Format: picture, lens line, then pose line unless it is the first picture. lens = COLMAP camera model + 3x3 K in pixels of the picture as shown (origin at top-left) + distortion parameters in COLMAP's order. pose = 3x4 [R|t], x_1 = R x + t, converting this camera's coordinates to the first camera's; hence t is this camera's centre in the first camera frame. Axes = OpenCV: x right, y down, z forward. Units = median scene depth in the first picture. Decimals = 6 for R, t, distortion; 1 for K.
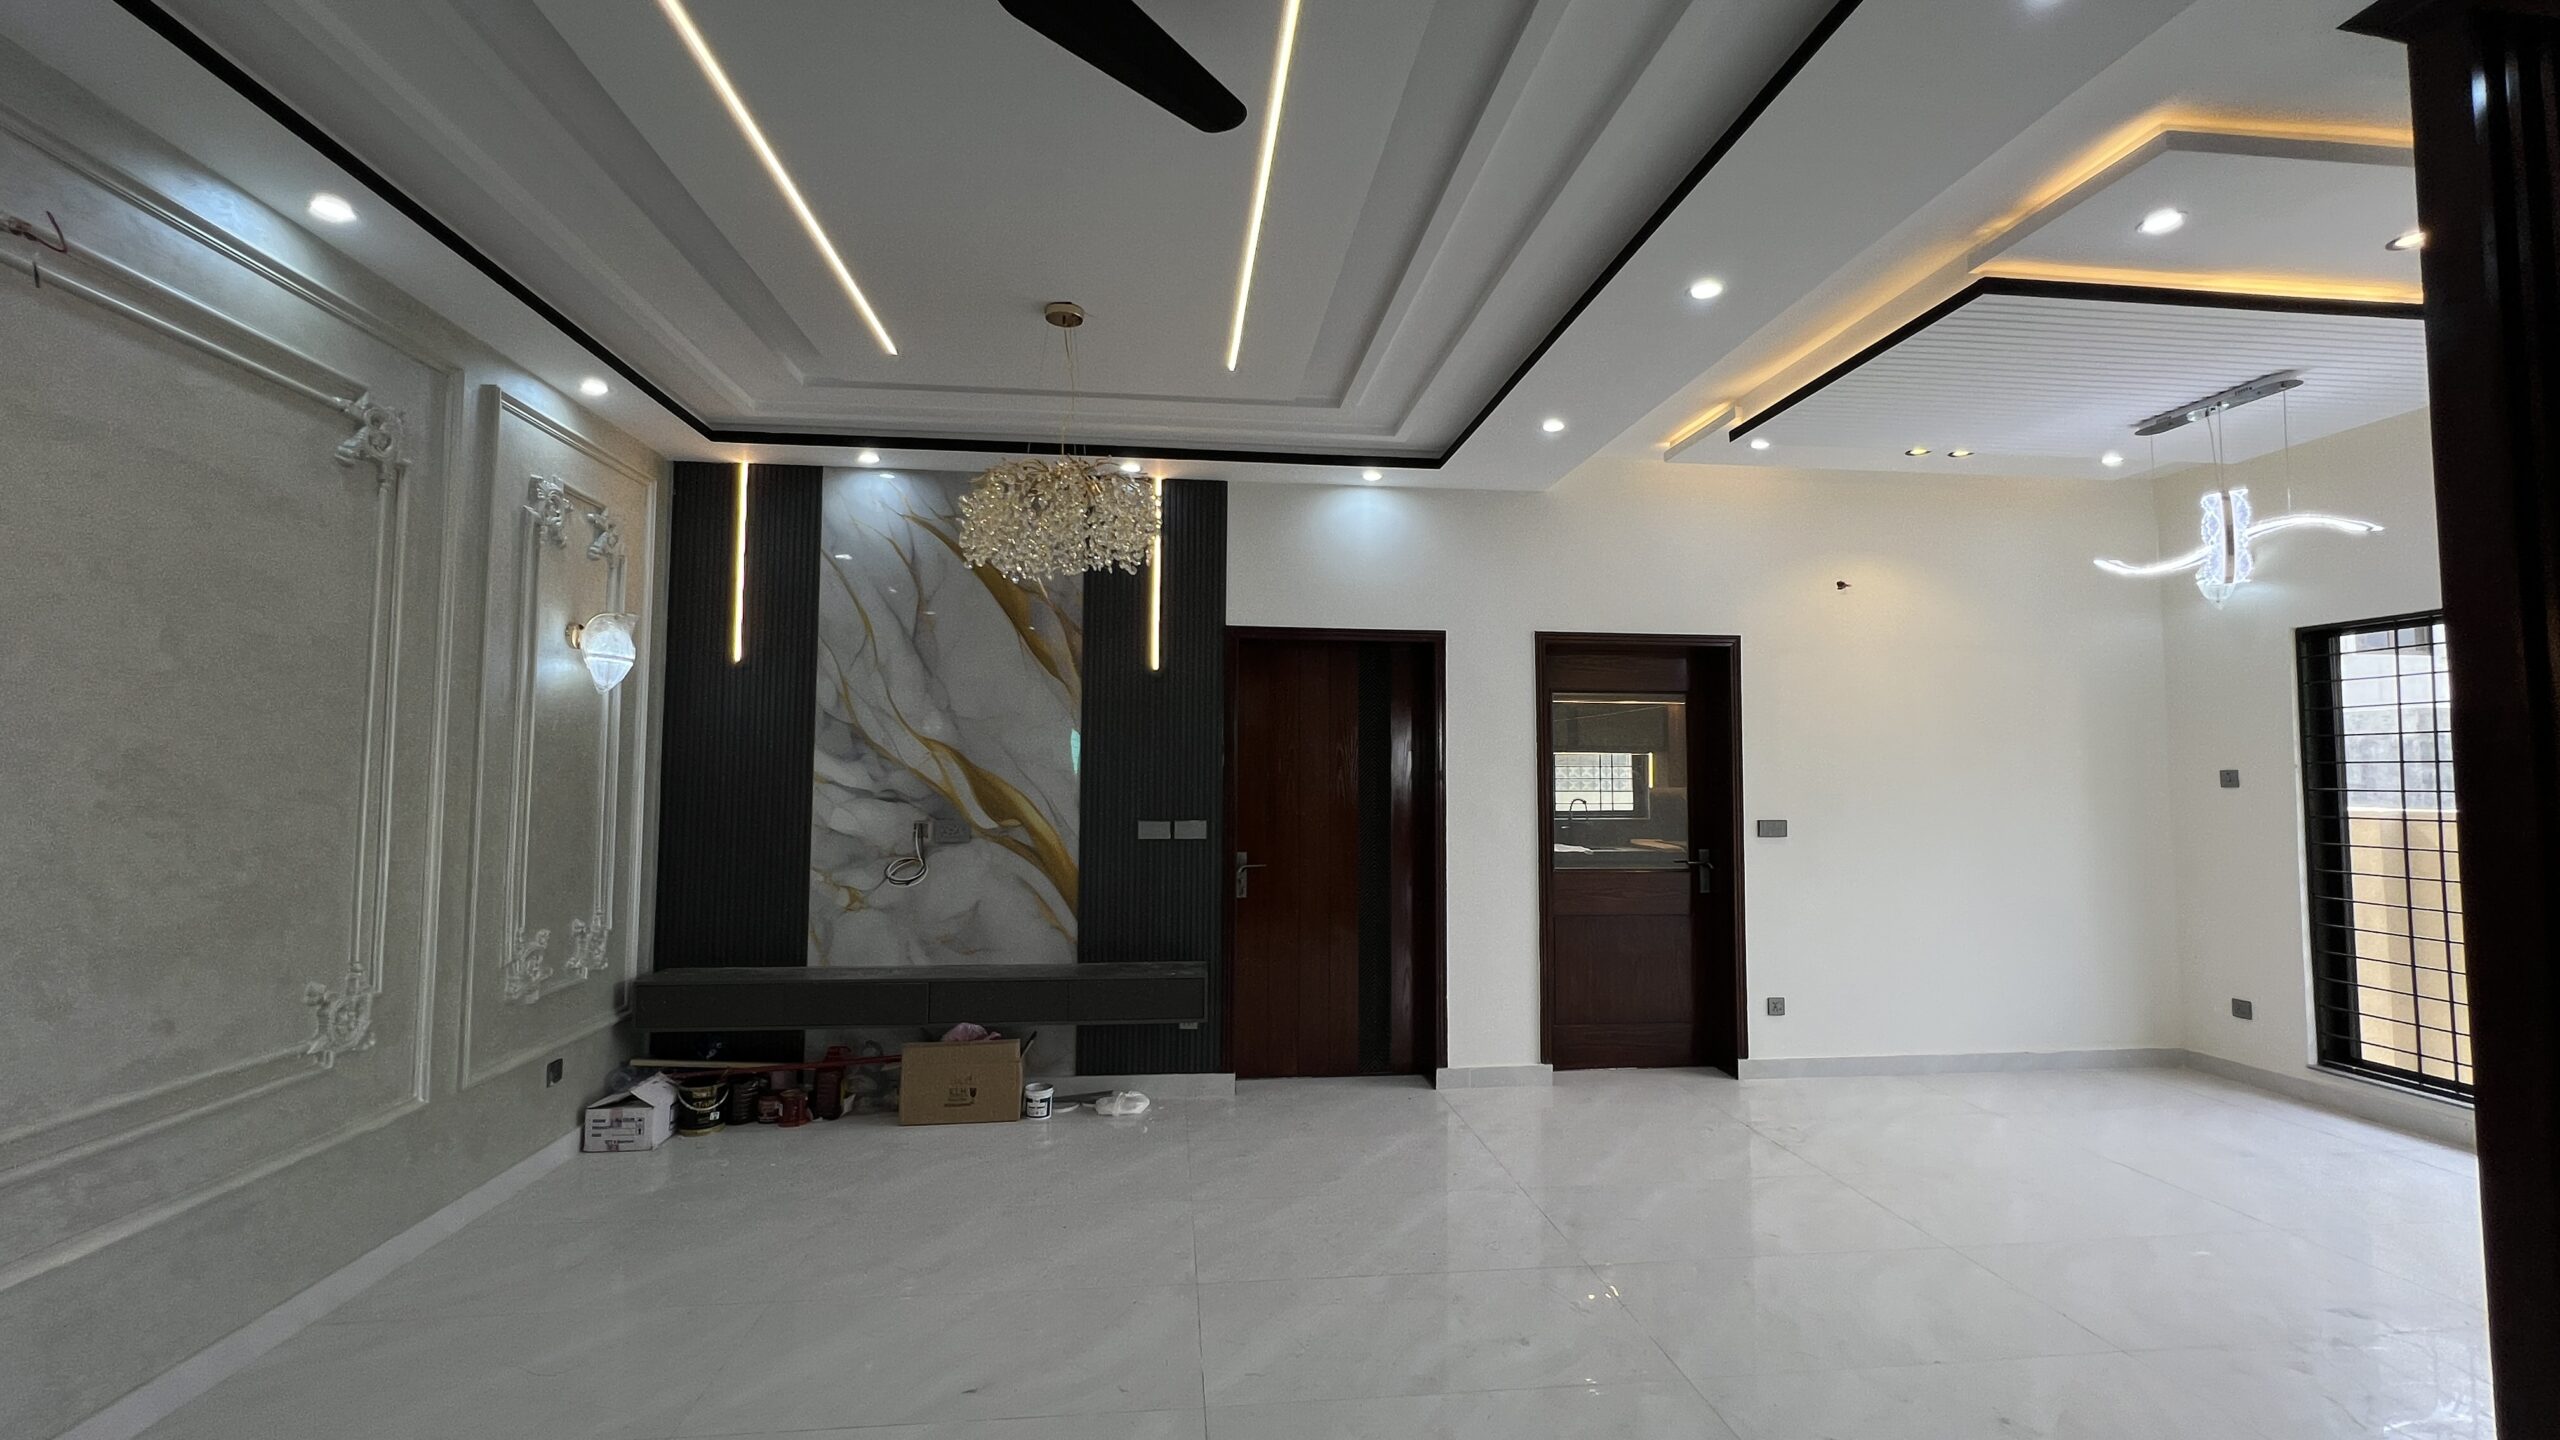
lens RADIAL K [[1024.5, 0, 1276.0], [0, 1024.5, 722.0], [0, 0, 1]] dist [-0.006586, 0.000034]
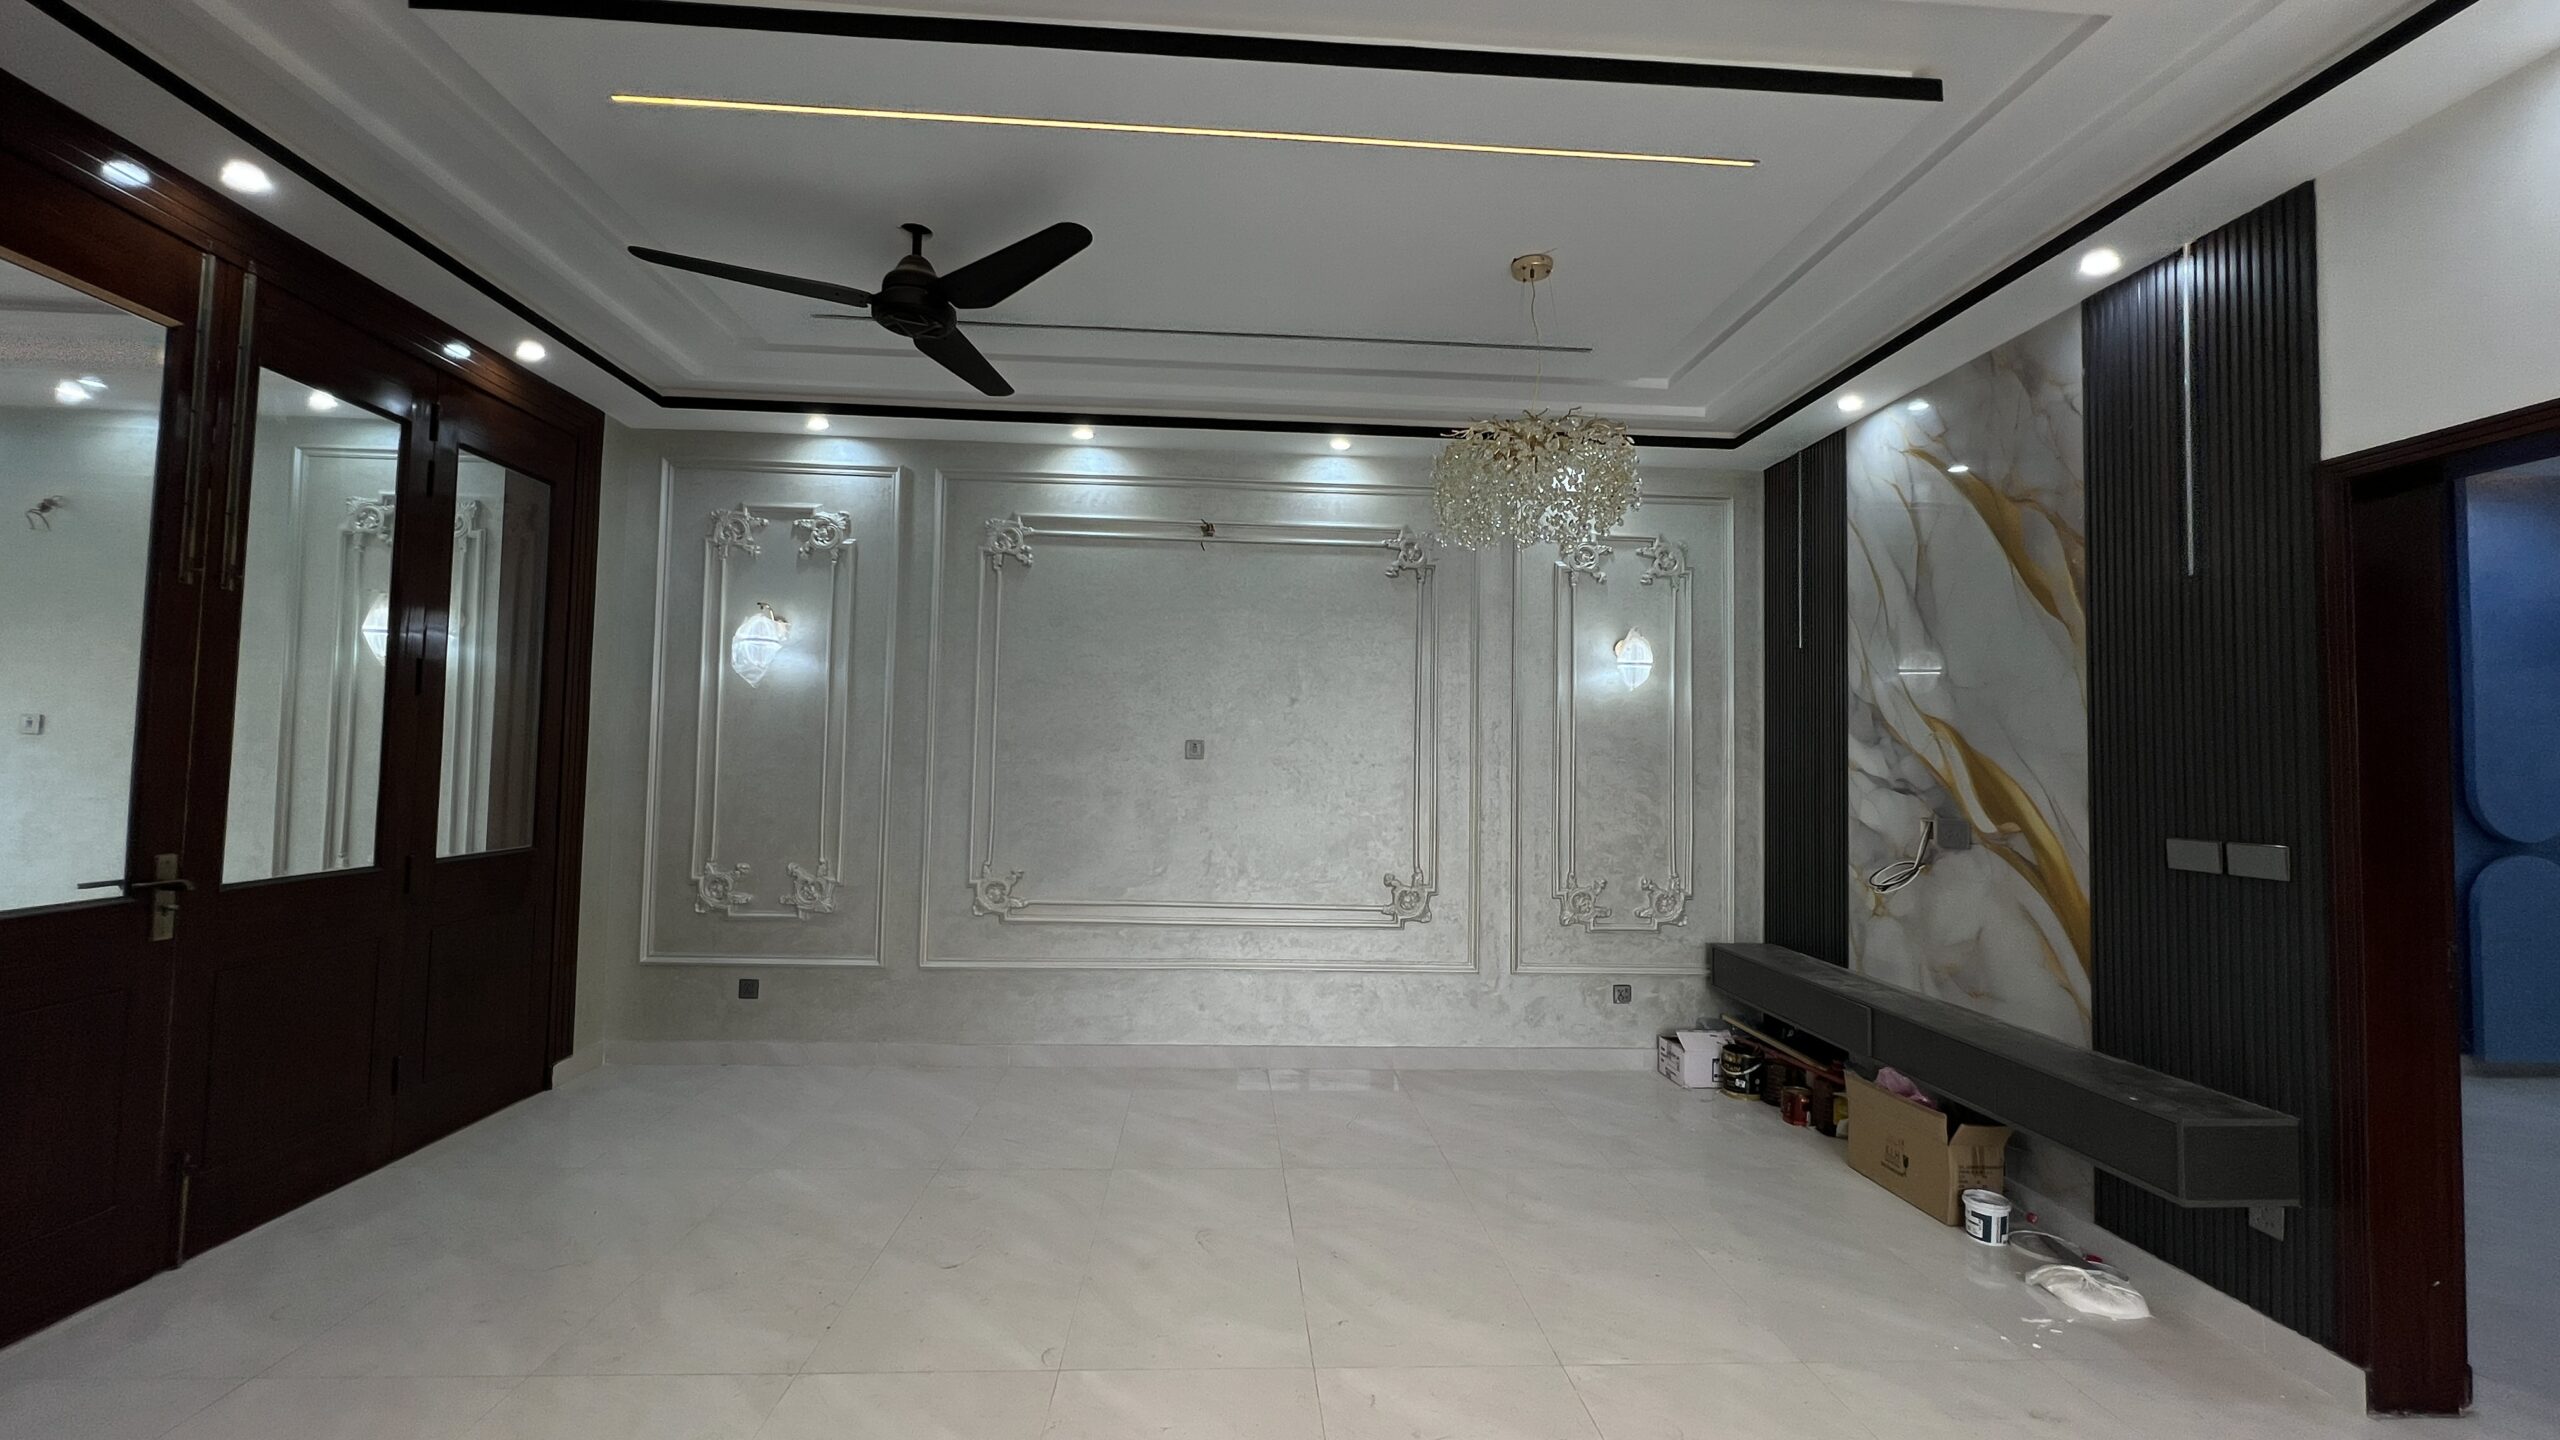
lens RADIAL K [[1024.5, 0, 1276.0], [0, 1024.5, 722.0], [0, 0, 1]] dist [-0.006586, 0.000034]
pose [[-0.050275, -0.045148, -0.997714, 0.490650], [0.034477, 0.998304, -0.046912, 0.040652], [0.998140, -0.036757, -0.048633, 0.525690]]
